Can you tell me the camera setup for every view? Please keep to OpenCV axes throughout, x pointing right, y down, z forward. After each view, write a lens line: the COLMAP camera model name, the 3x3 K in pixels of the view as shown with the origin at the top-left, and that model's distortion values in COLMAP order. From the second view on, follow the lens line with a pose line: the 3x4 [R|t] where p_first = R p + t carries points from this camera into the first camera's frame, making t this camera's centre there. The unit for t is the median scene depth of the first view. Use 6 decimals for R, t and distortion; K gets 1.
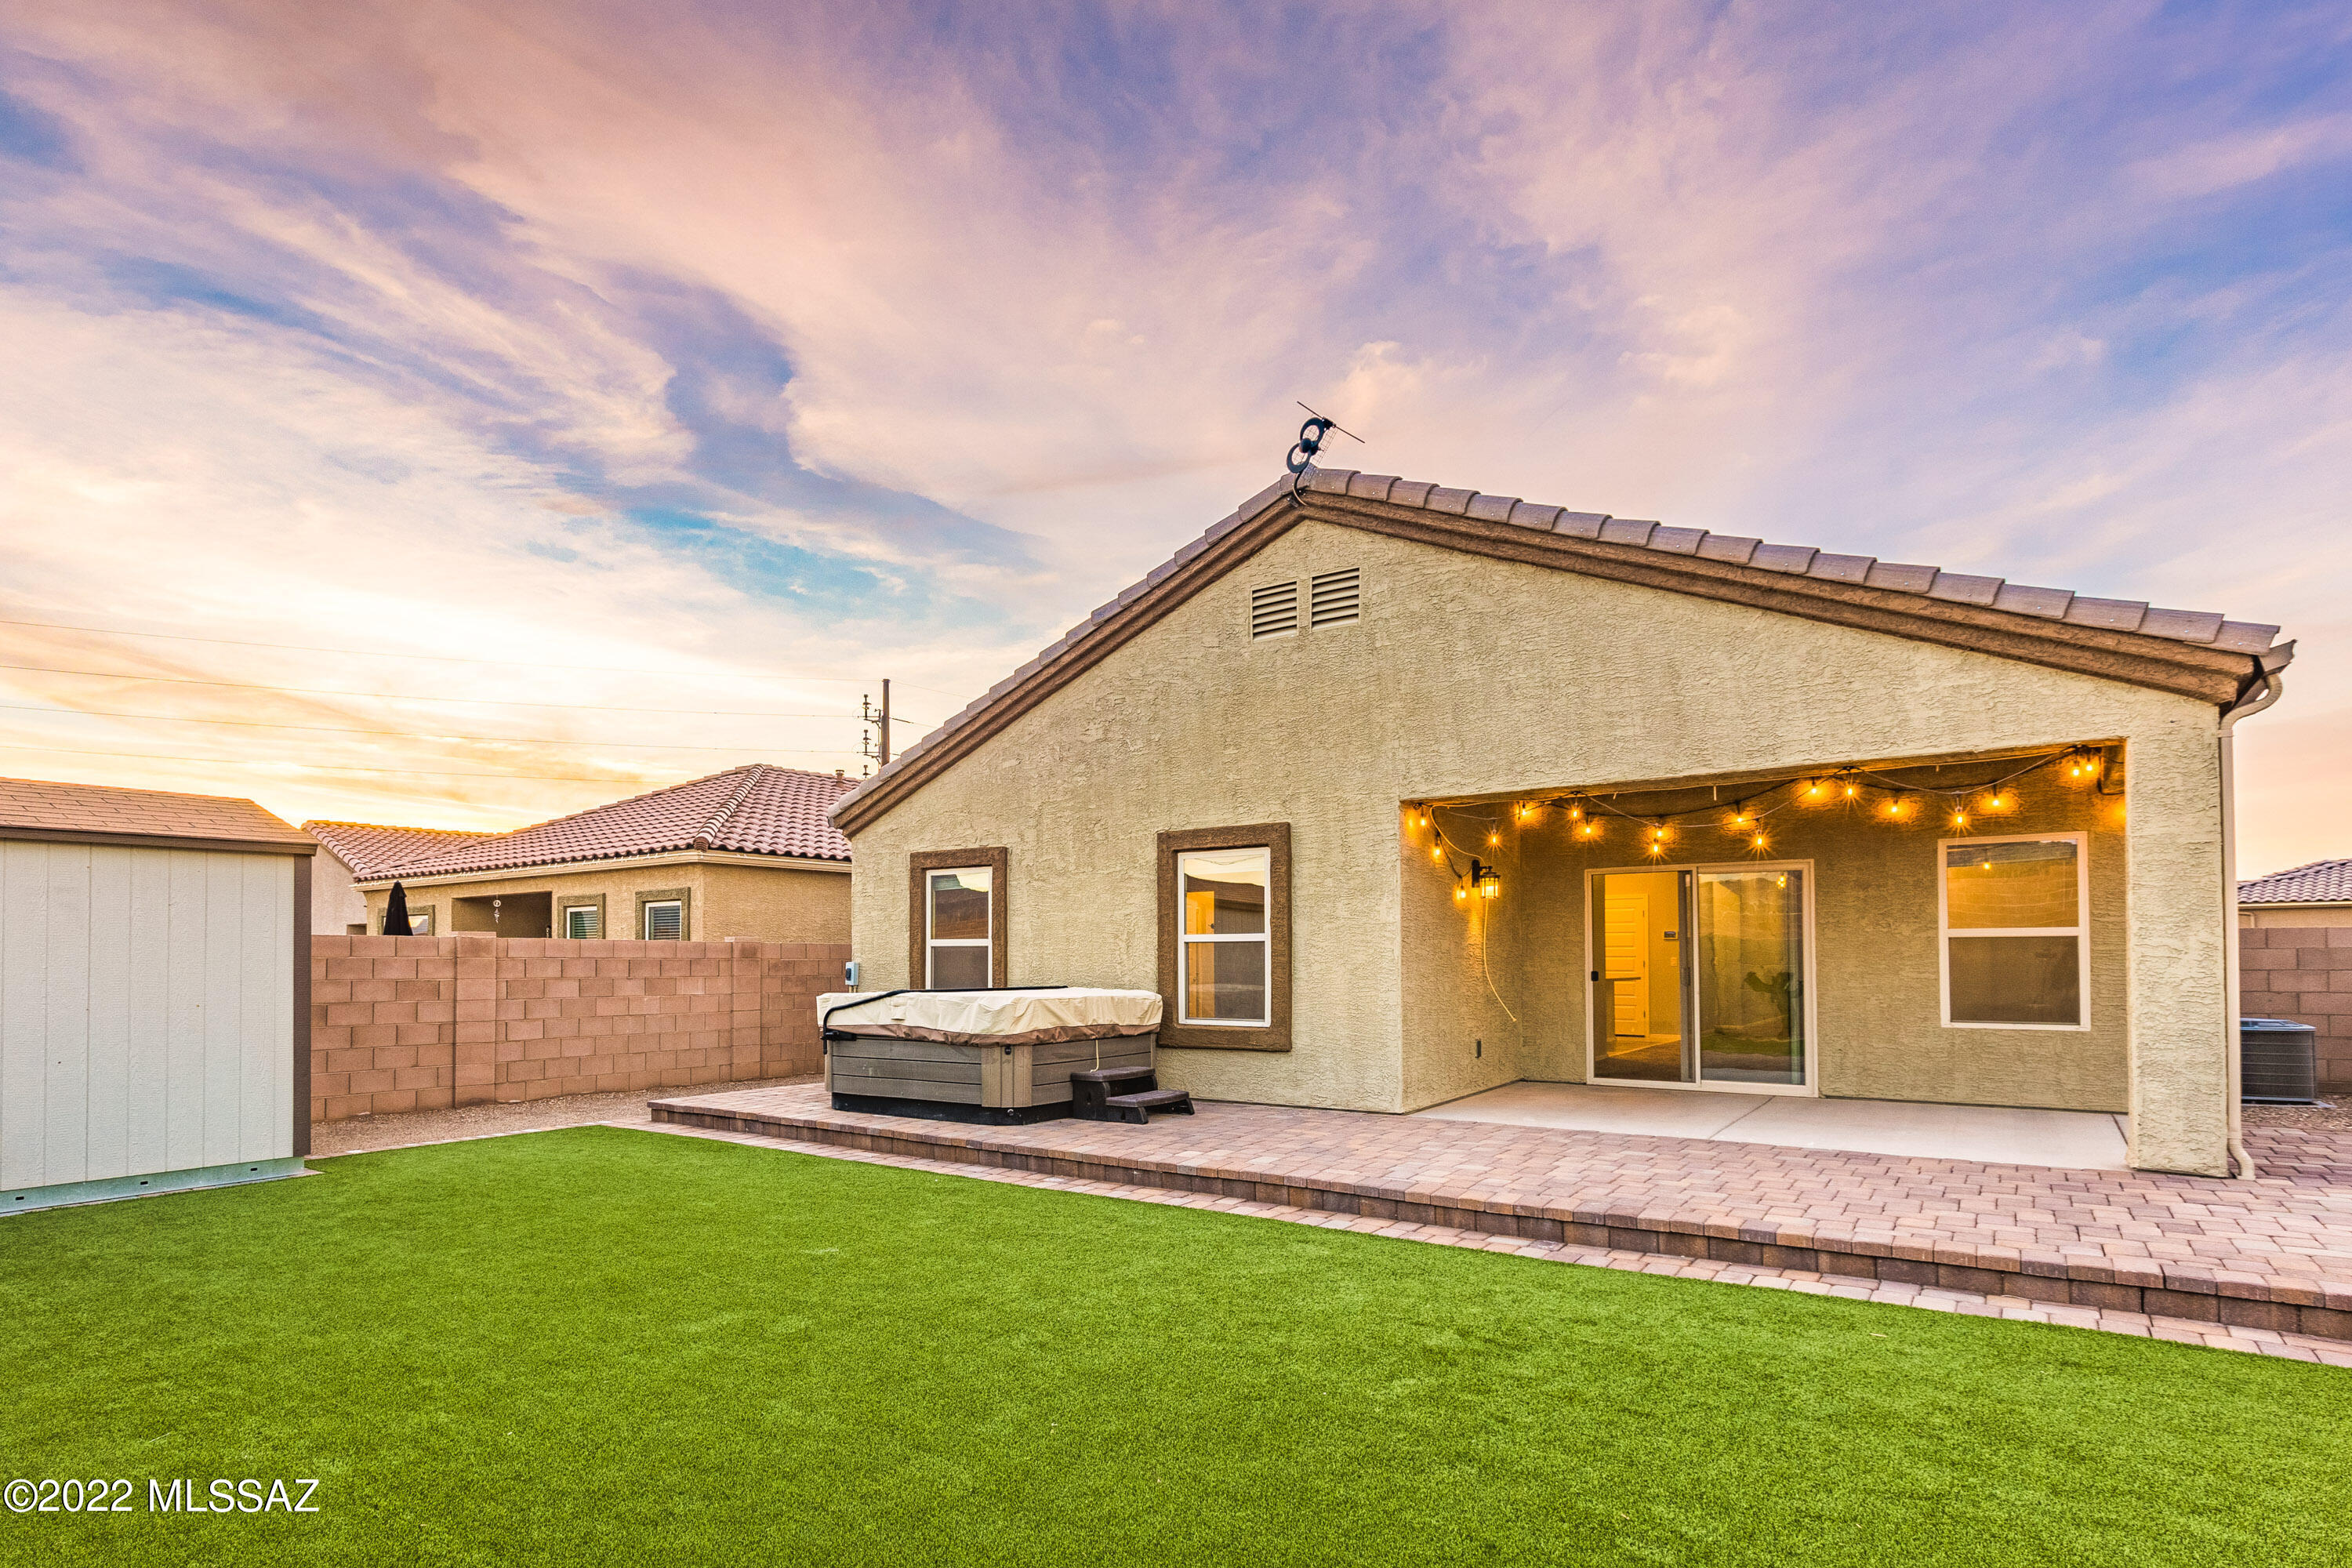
lens RADIAL K [[1297.6, 0, 1132.3], [0, 1297.6, 948.8], [0, 0, 1]] dist [-0.000021, -0.000014]
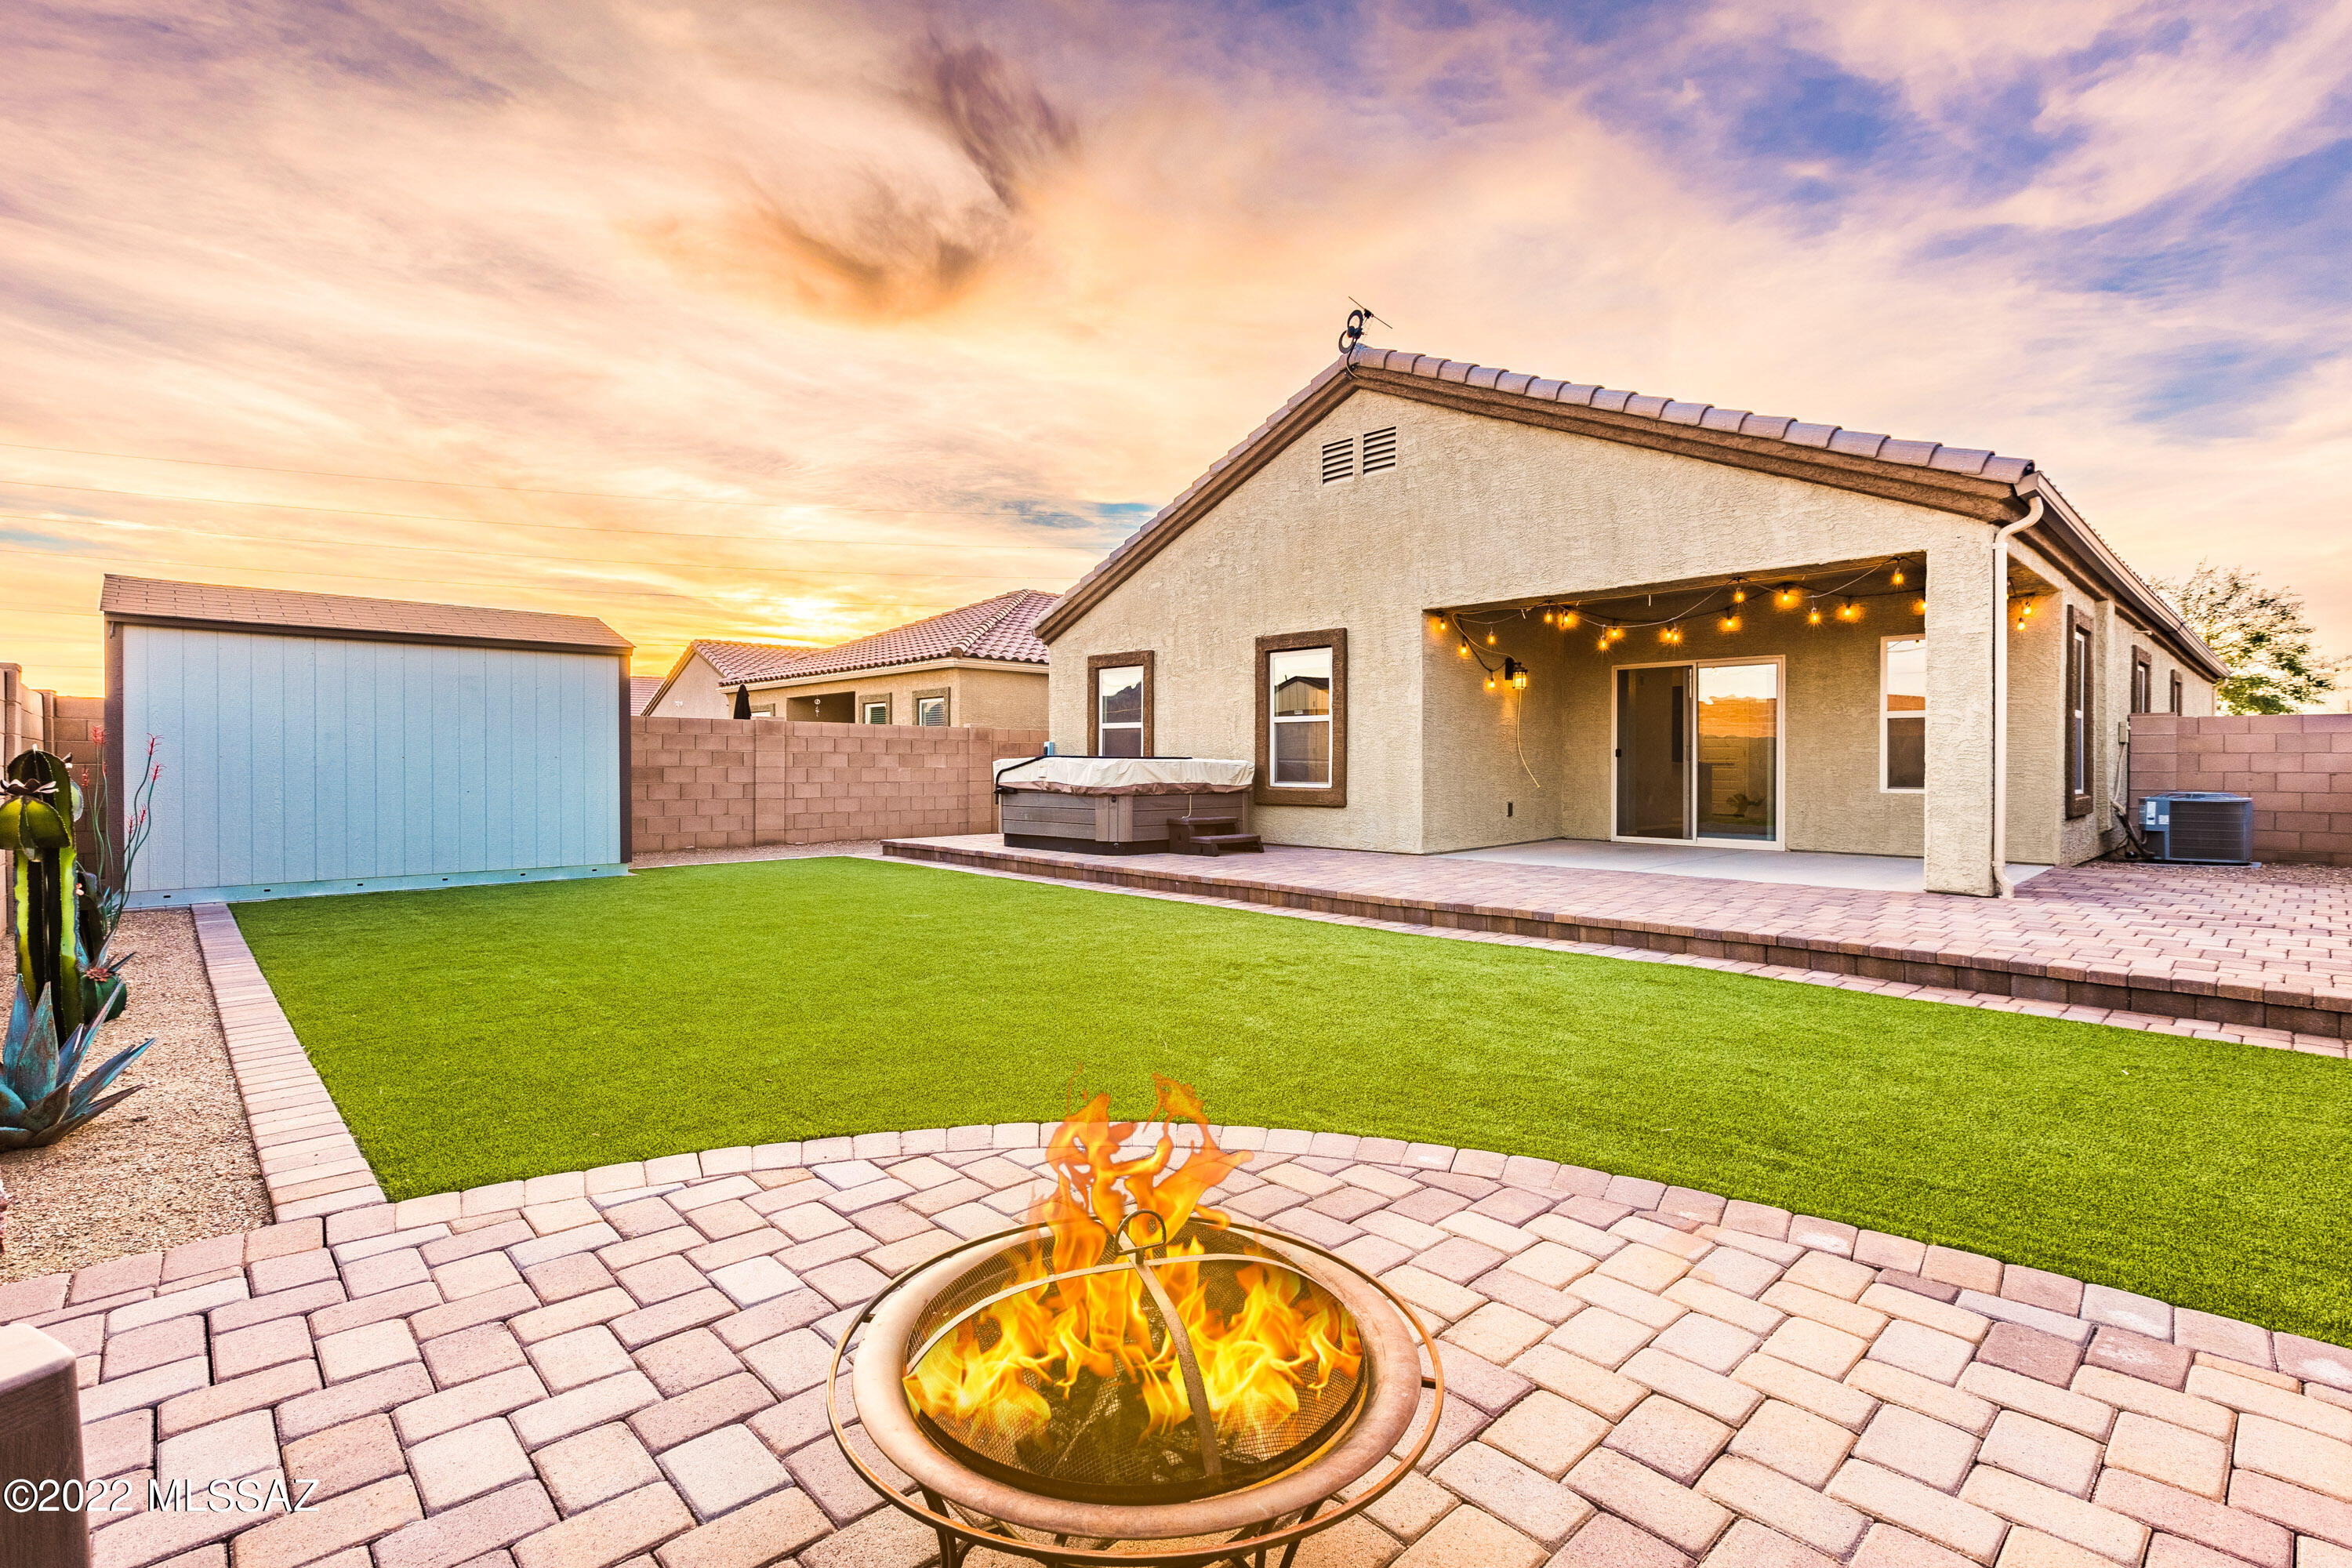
lens RADIAL K [[1085.9, 0, 1179.8], [0, 1085.9, 775.4], [0, 0, 1]] dist [0.002740, 0.000326]
pose [[0.990057, 0.010139, -0.140299, 0.116903], [-0.005812, 0.999496, 0.031219, 0.016214], [0.140545, -0.030093, 0.989617, -0.093350]]
